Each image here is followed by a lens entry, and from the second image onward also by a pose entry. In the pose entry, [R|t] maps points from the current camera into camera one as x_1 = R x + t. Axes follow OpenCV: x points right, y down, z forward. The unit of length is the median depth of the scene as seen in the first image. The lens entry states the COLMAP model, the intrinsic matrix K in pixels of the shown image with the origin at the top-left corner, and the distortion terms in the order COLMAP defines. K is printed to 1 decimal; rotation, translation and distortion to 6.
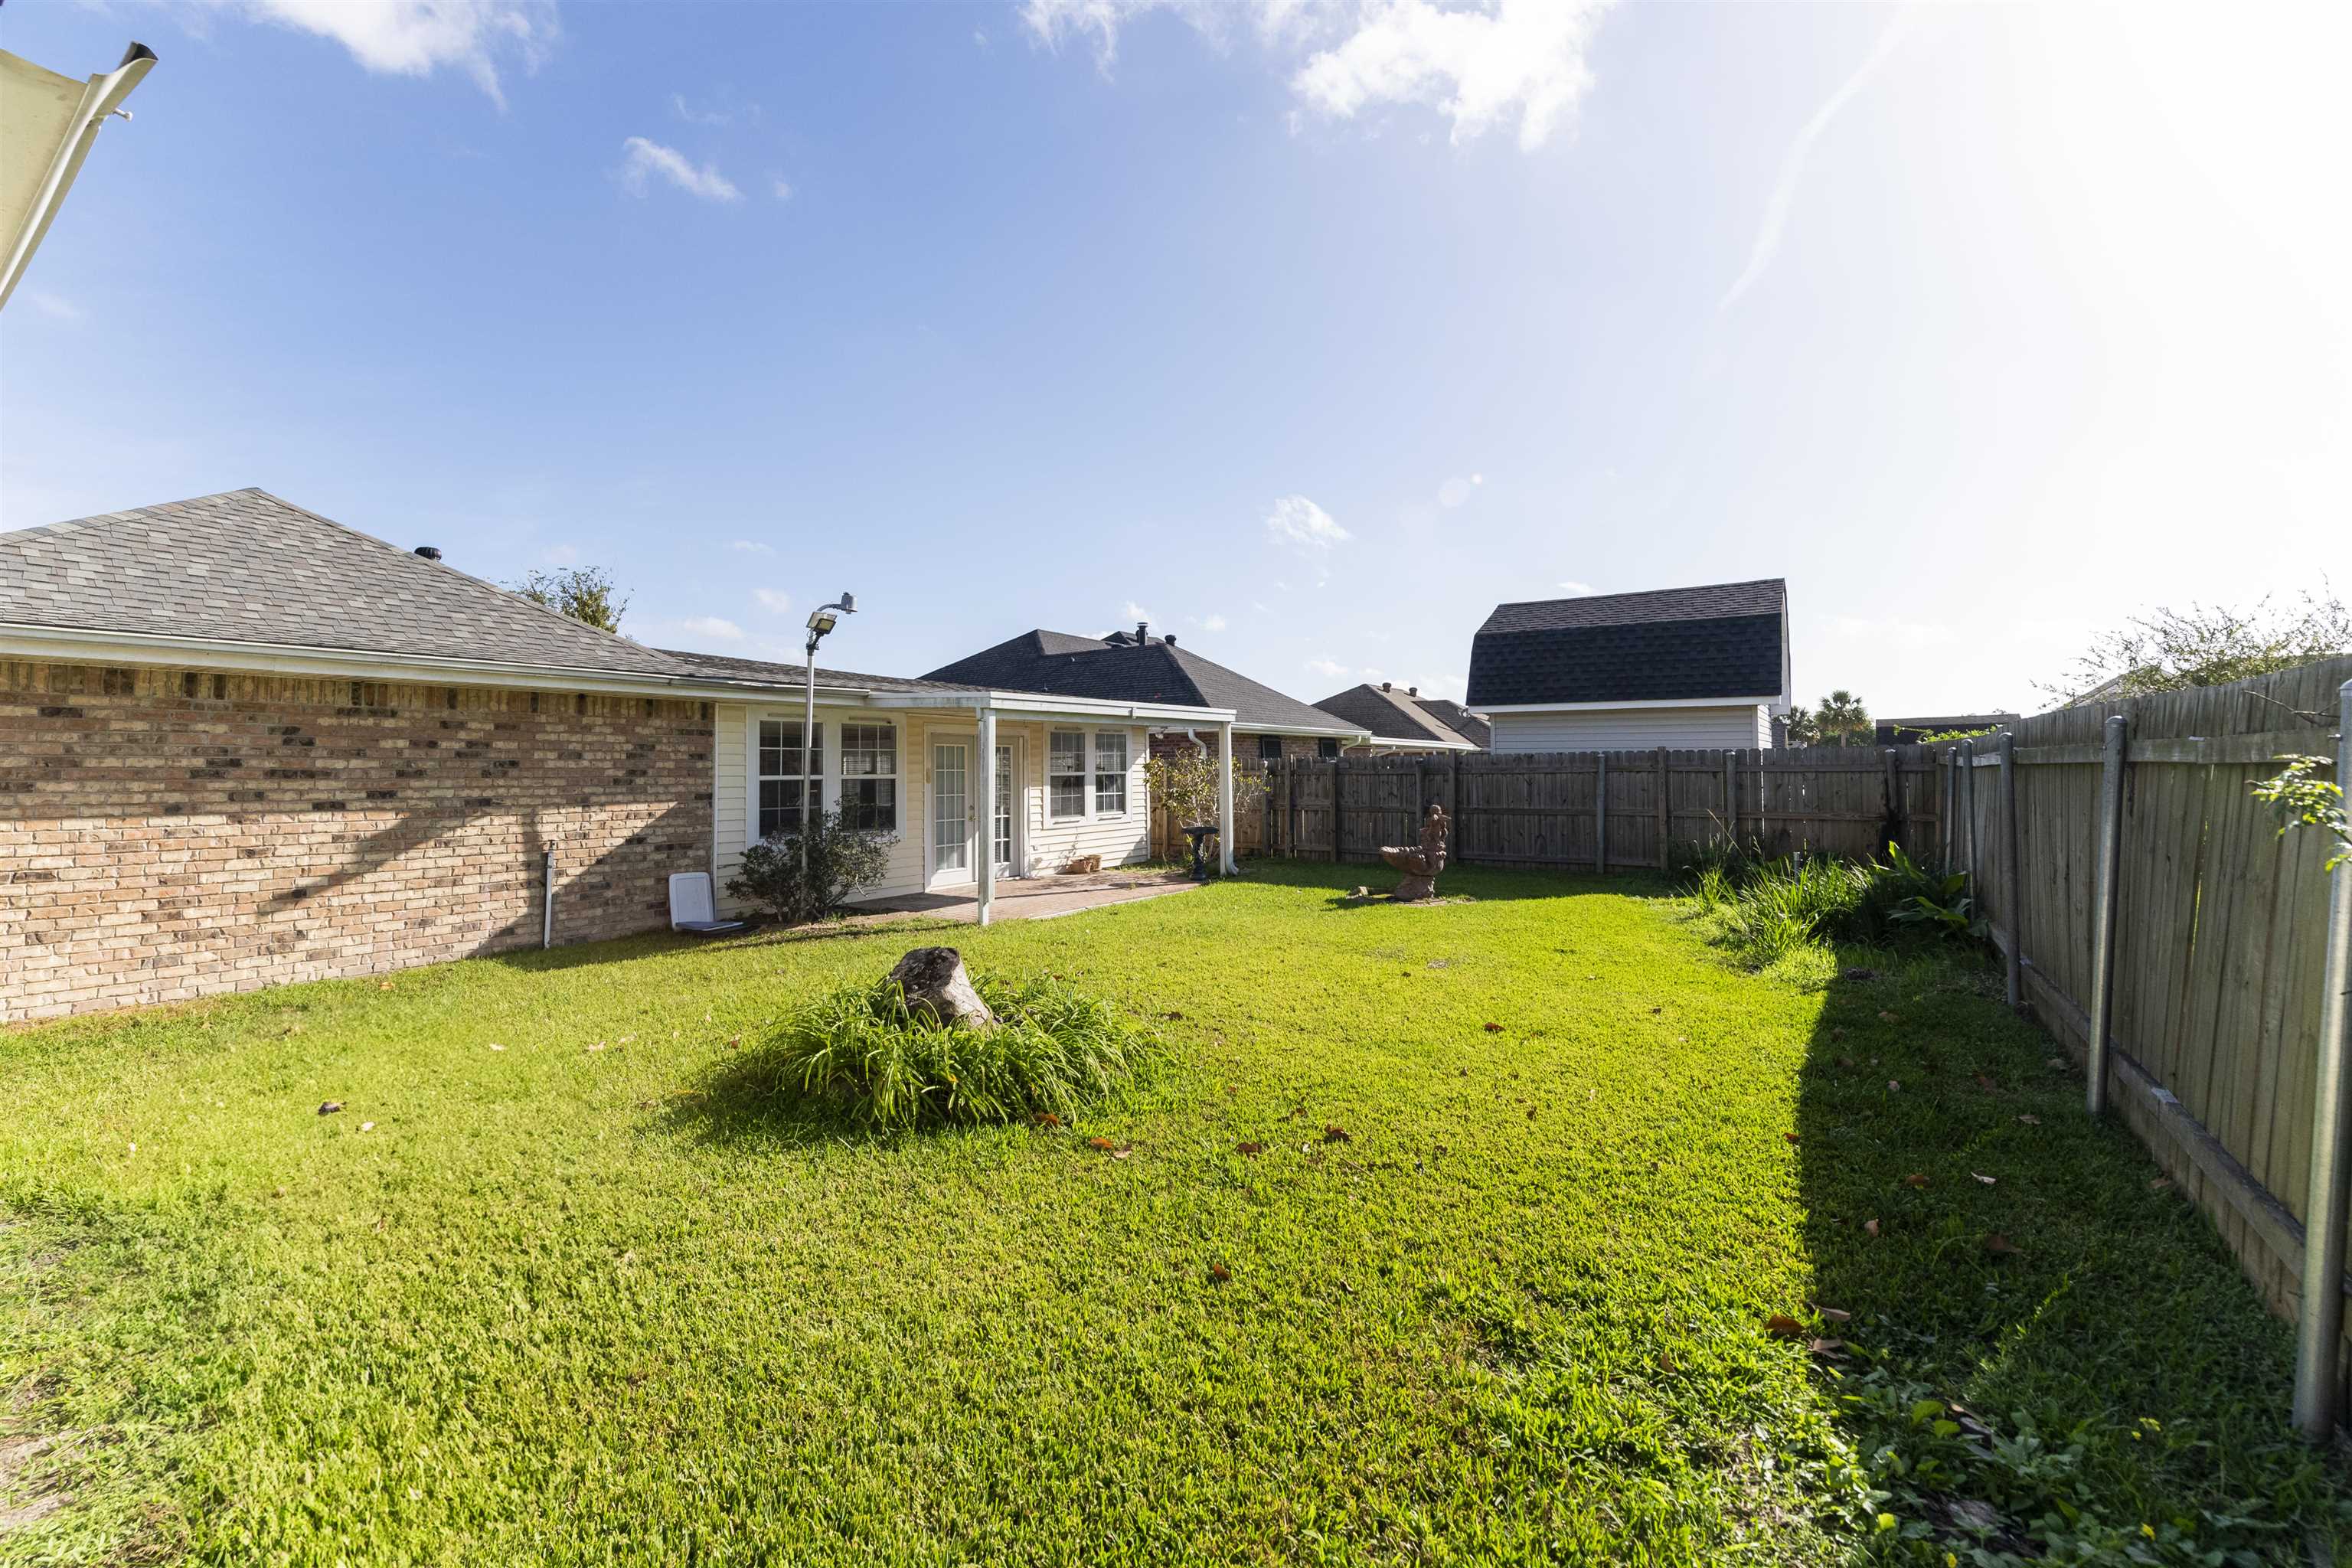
lens RADIAL K [[961.3, 0, 1178.8], [0, 961.3, 747.8], [0, 0, 1]] dist [-0.000083, 0.000032]
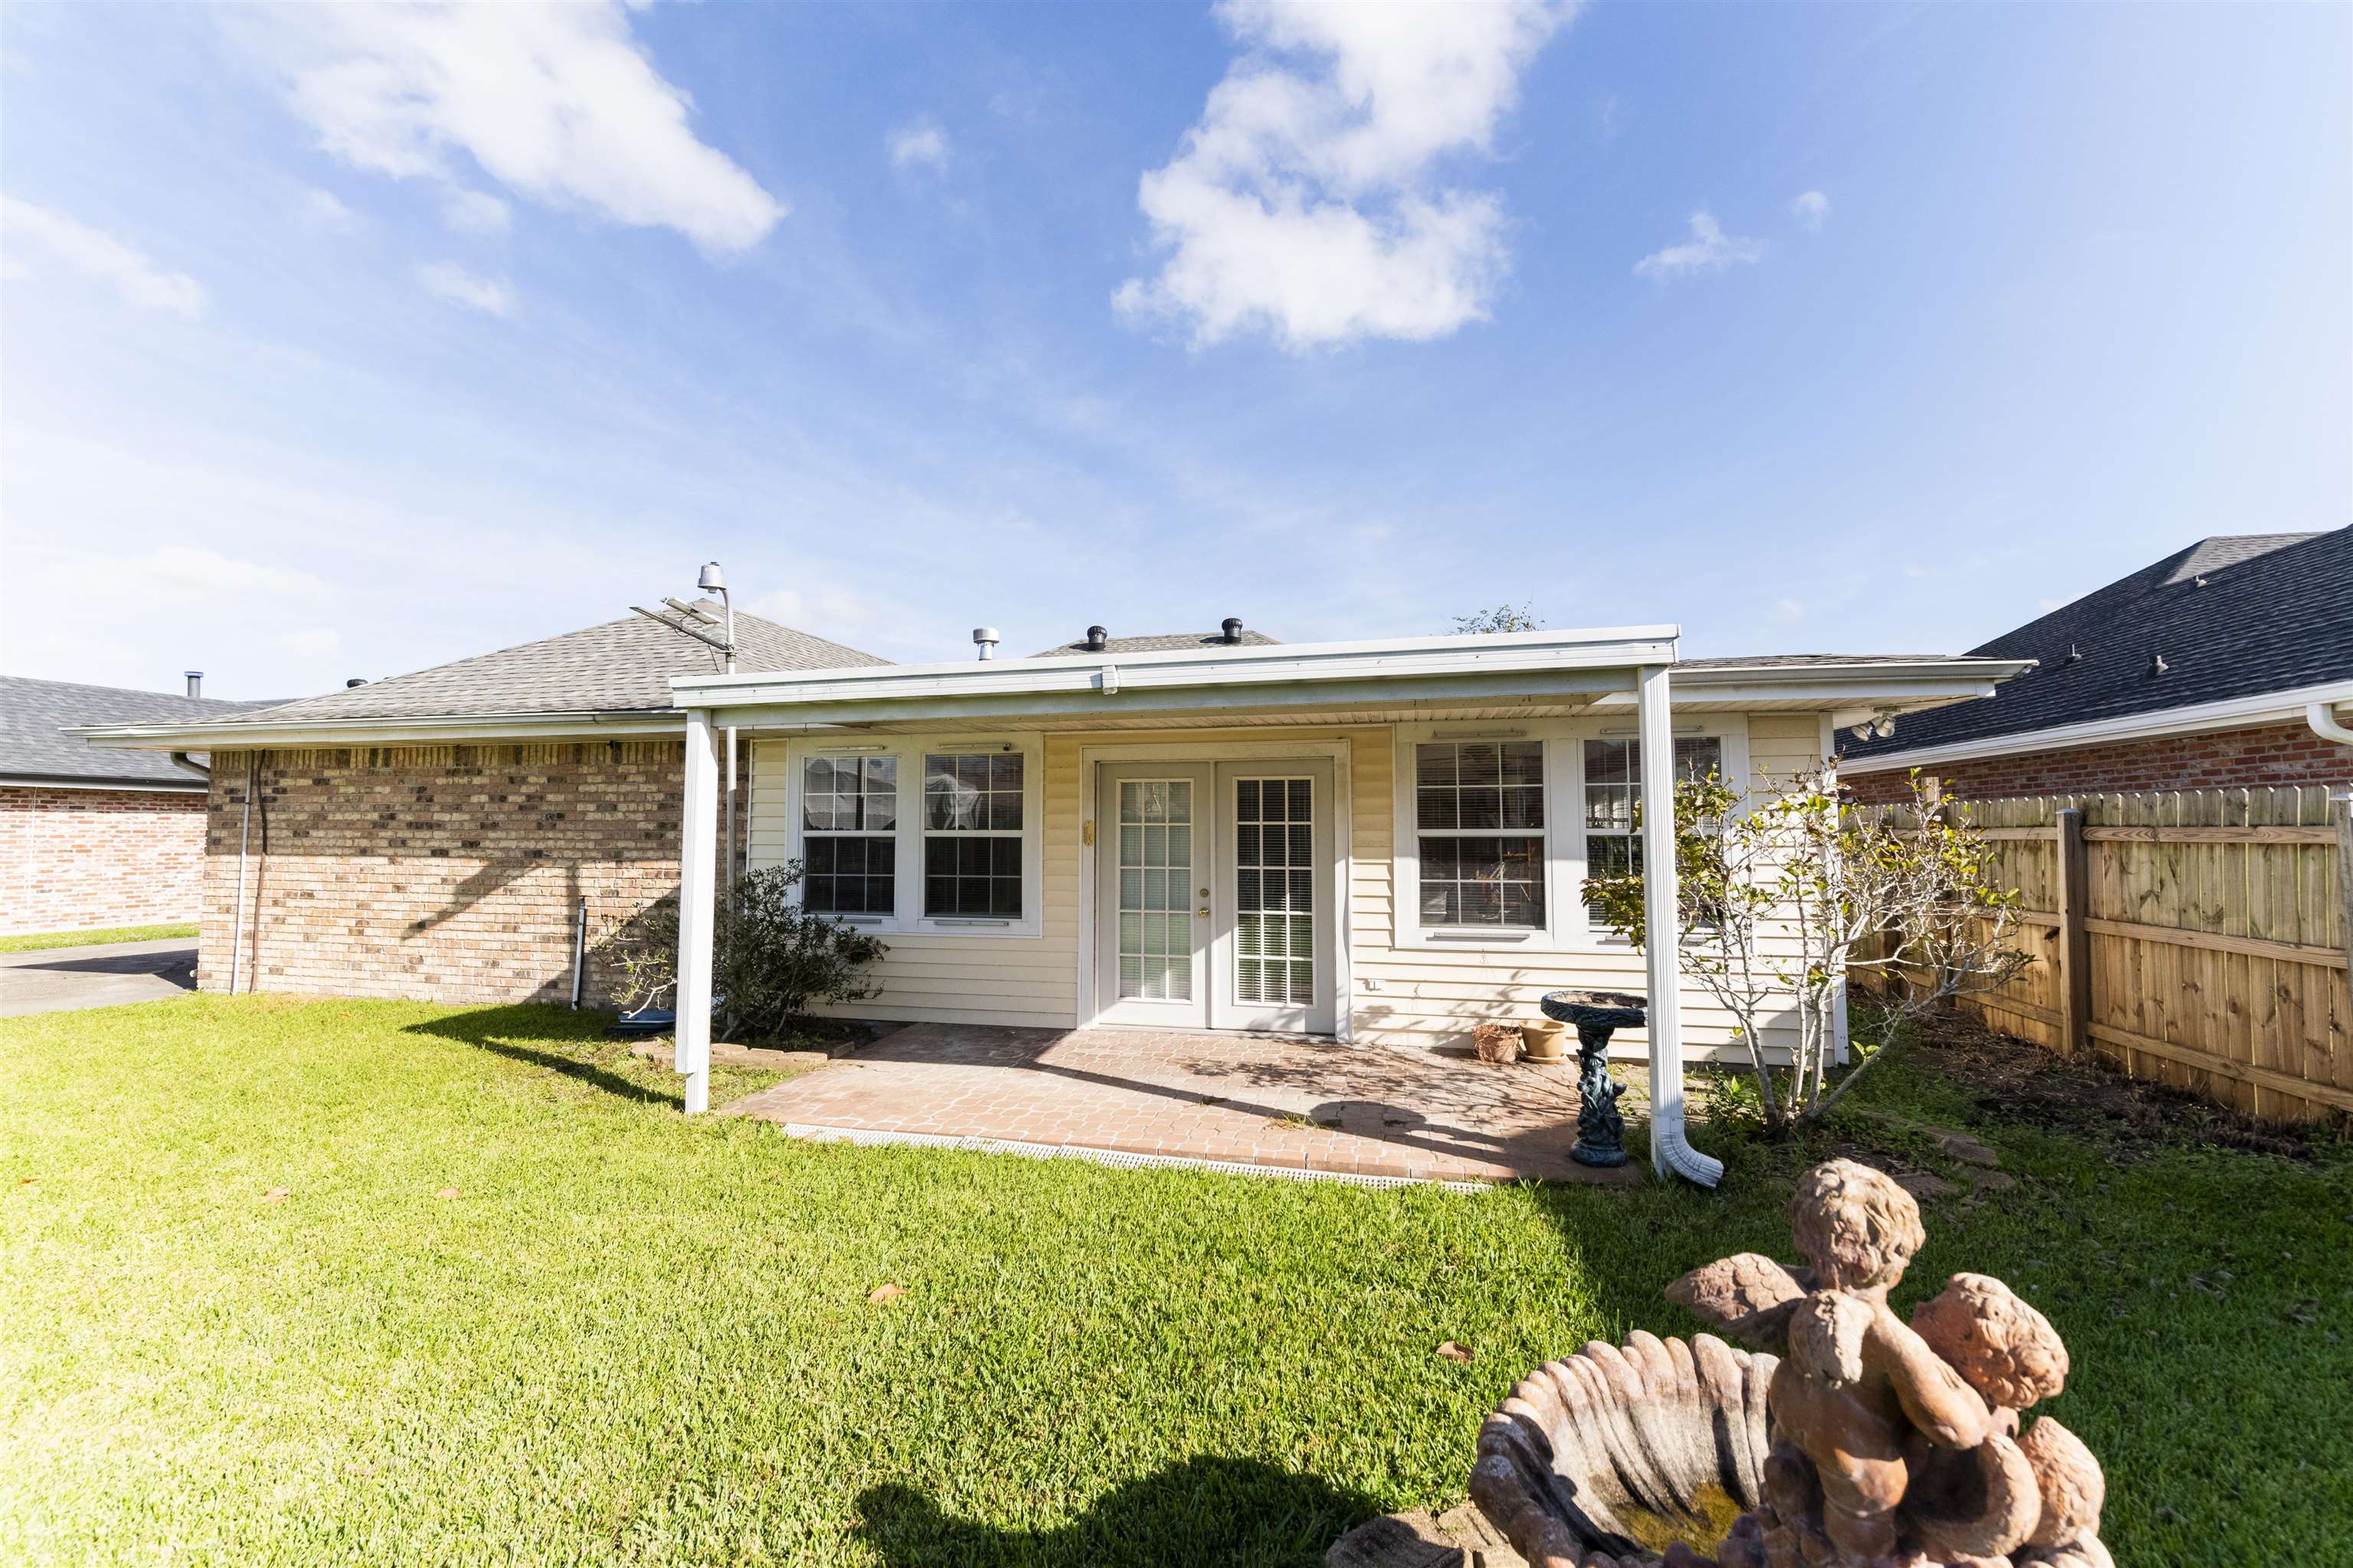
lens RADIAL K [[961.7, 0, 1179.3], [0, 961.7, 747.8], [0, 0, 1]] dist [-0.000083, 0.000032]
pose [[0.348099, -0.047239, -0.936267, 0.492850], [0.025691, 0.998835, -0.040844, 0.002976], [0.937106, -0.009836, 0.348907, 1.306046]]
